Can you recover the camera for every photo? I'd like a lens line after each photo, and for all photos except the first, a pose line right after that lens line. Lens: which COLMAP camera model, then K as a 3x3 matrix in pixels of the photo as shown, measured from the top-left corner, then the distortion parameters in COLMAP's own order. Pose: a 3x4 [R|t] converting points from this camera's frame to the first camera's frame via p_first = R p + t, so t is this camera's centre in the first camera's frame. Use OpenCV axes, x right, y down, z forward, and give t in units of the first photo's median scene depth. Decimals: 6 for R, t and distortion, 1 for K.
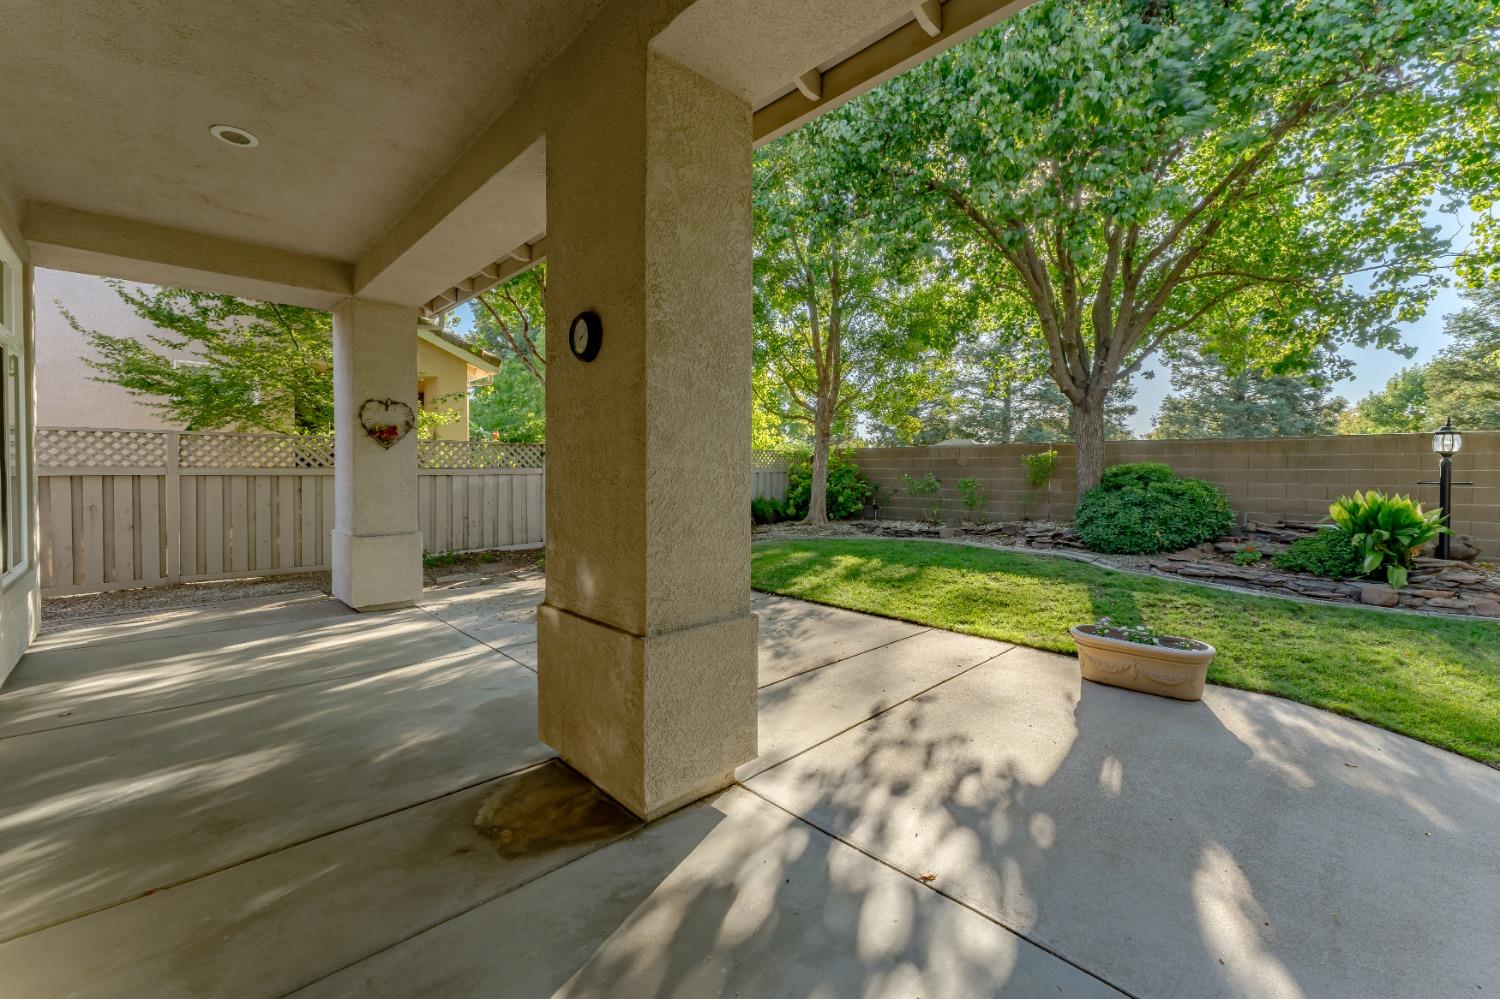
lens RADIAL K [[607.5, 0, 740.5], [0, 607.5, 497.4], [0, 0, 1]] dist [0.001212, 0.000820]
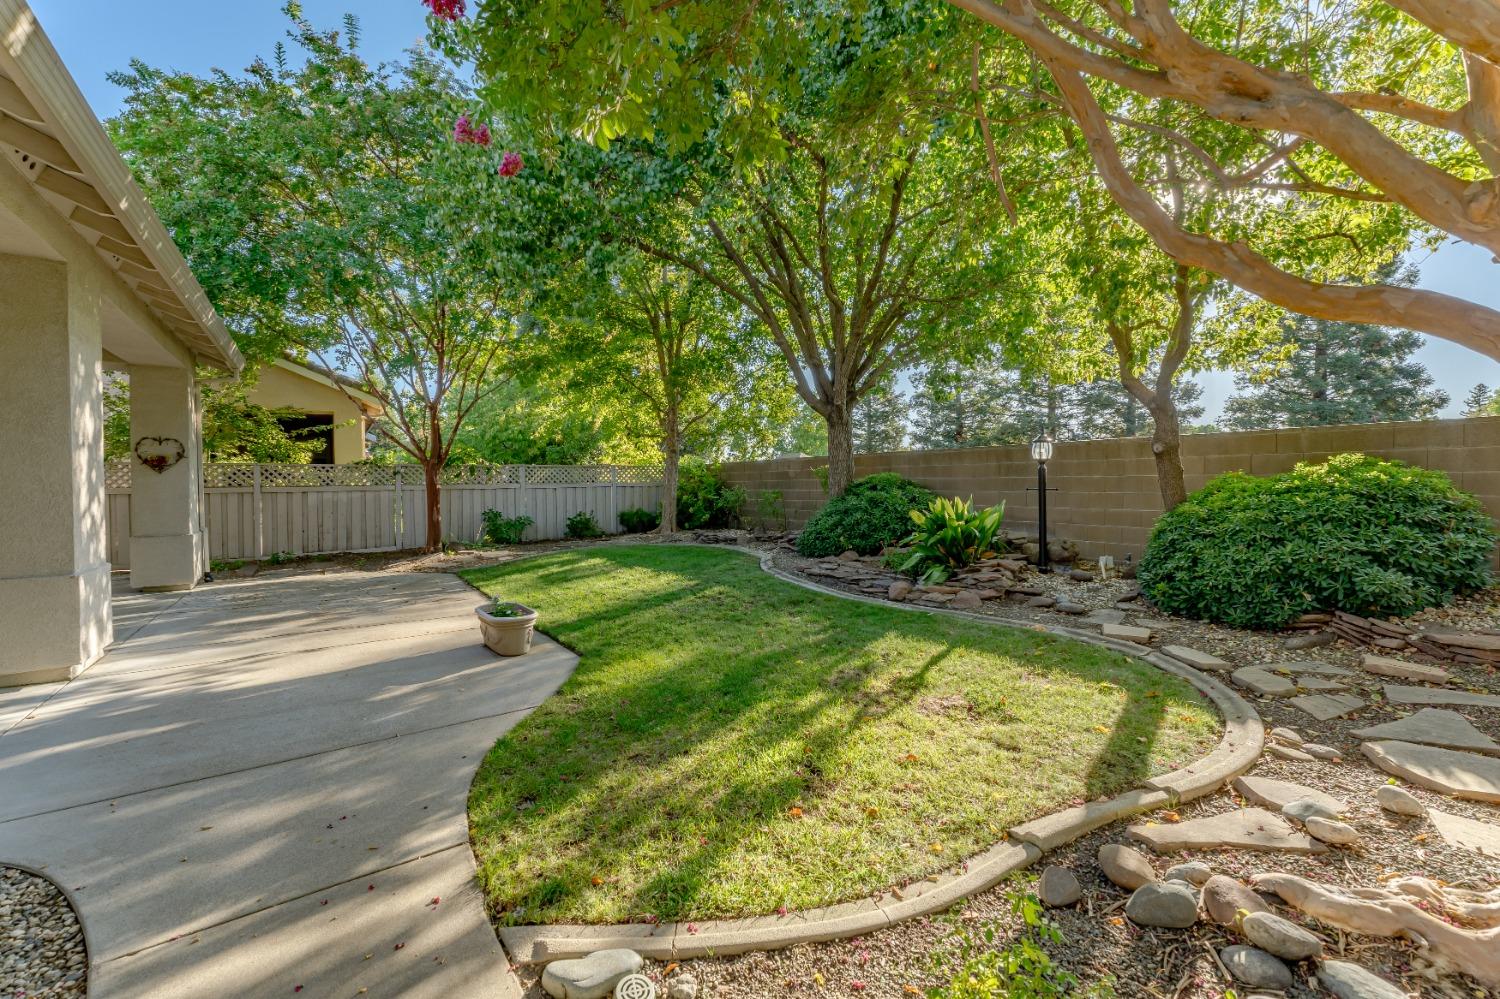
lens RADIAL K [[607.5, 0, 740.1], [0, 607.5, 490.2], [0, 0, 1]] dist [0.001212, 0.000820]
pose [[0.985829, -0.011624, -0.167352, 0.515908], [0.005872, 0.999376, -0.034824, 0.007040], [0.167652, 0.033348, 0.985282, -0.065469]]
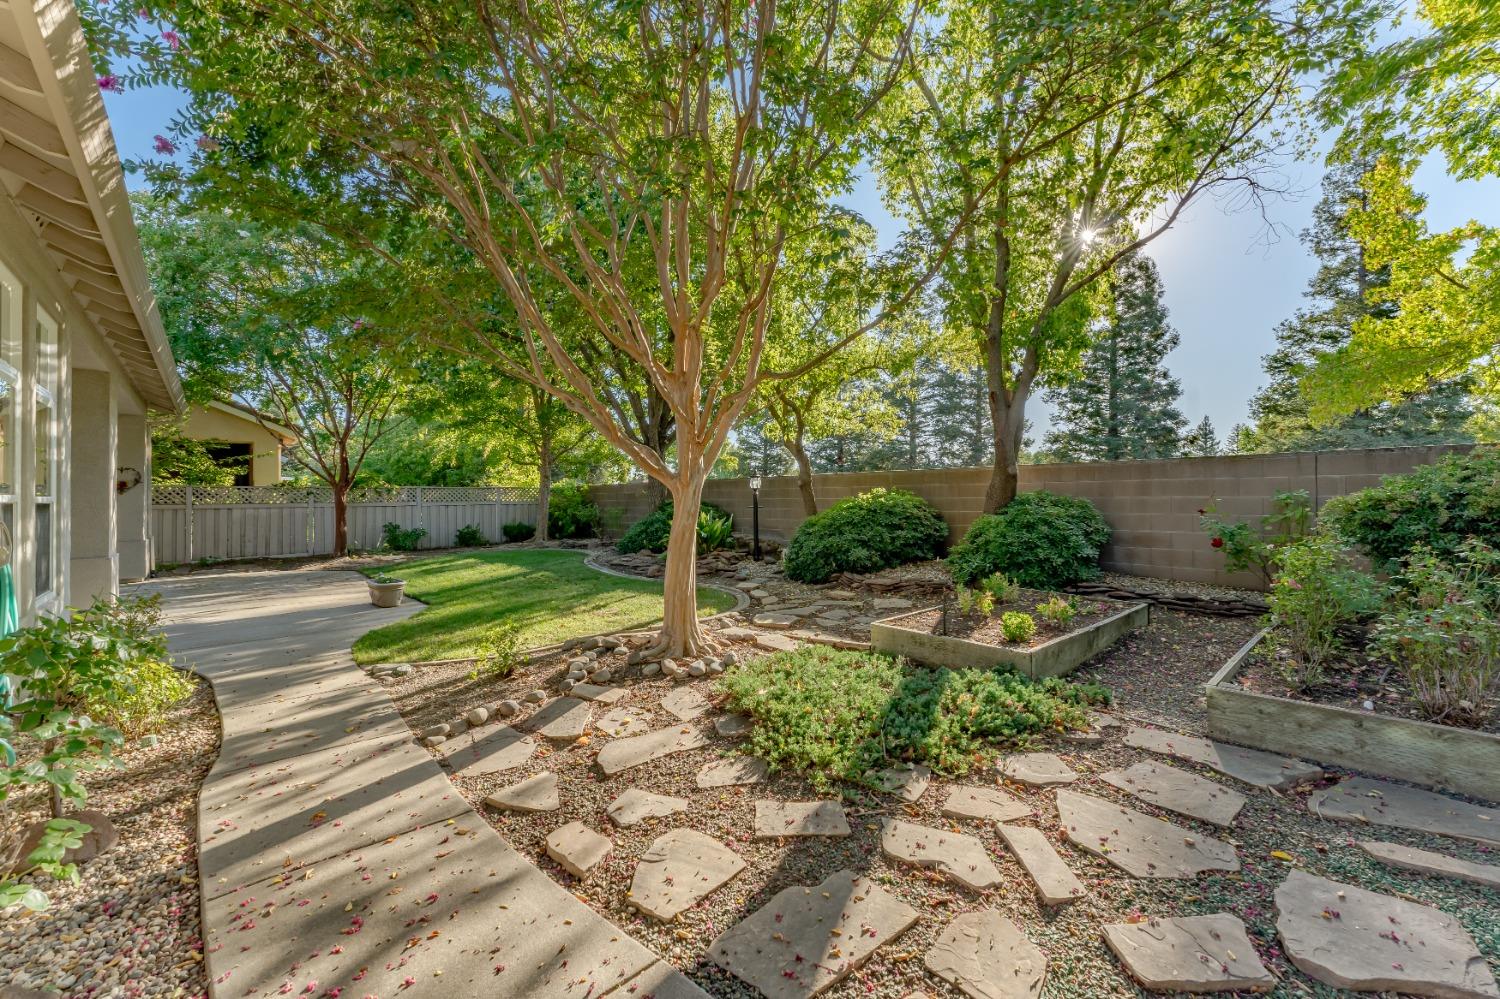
lens RADIAL K [[607.5, 0, 742.8], [0, 607.5, 493.5], [0, 0, 1]] dist [0.001212, 0.000820]
pose [[0.998530, -0.011308, -0.053013, 0.761970], [0.008256, 0.998314, -0.057453, 0.021004], [0.053573, 0.056931, 0.996940, -0.393937]]
